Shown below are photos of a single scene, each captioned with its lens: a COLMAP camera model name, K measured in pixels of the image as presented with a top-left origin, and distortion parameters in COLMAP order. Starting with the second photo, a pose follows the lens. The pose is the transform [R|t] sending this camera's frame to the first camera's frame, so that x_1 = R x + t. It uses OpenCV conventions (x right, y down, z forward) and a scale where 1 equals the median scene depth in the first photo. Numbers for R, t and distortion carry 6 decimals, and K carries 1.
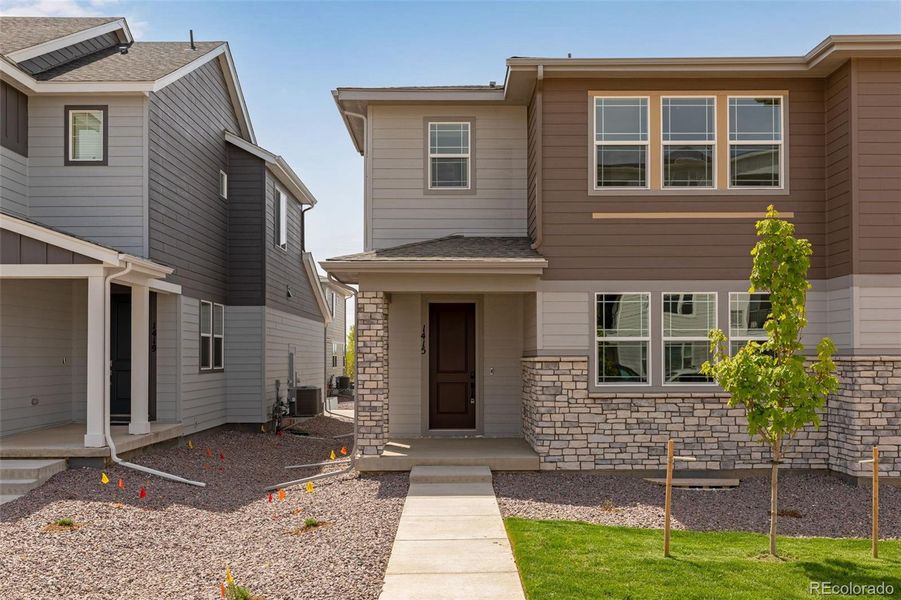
lens RADIAL K [[1097.8, 0, 450.5], [0, 1097.8, 300.0], [0, 0, 1]] dist [0.008485, 0.005632]
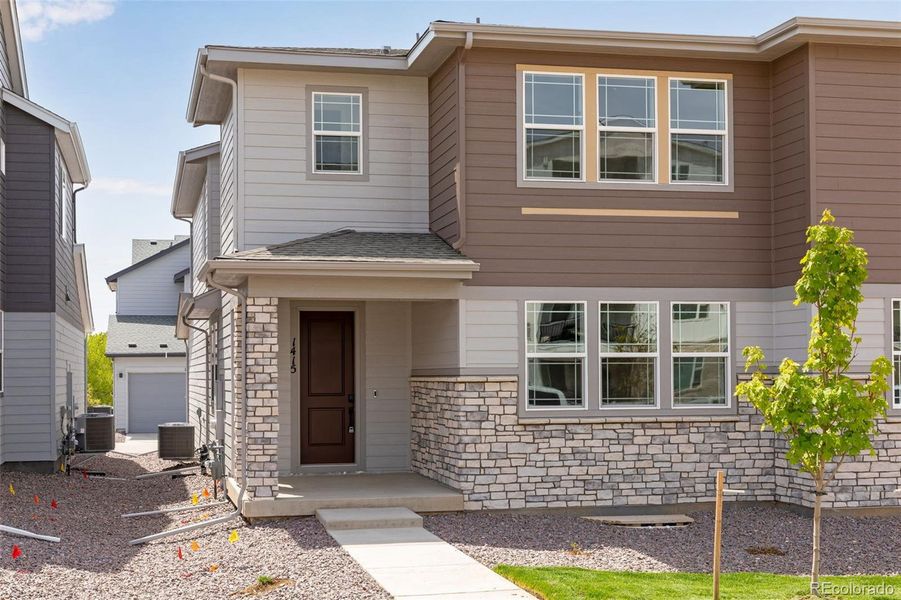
lens RADIAL K [[1352.8, 0, 450.5], [0, 1352.8, 300.0], [0, 0, 1]] dist [0.000224, 0.010786]
pose [[0.975834, 0.008061, 0.218366, -0.154938], [-0.007471, 0.999966, -0.003526, -0.003285], [-0.218387, 0.001809, 0.975861, -0.014064]]
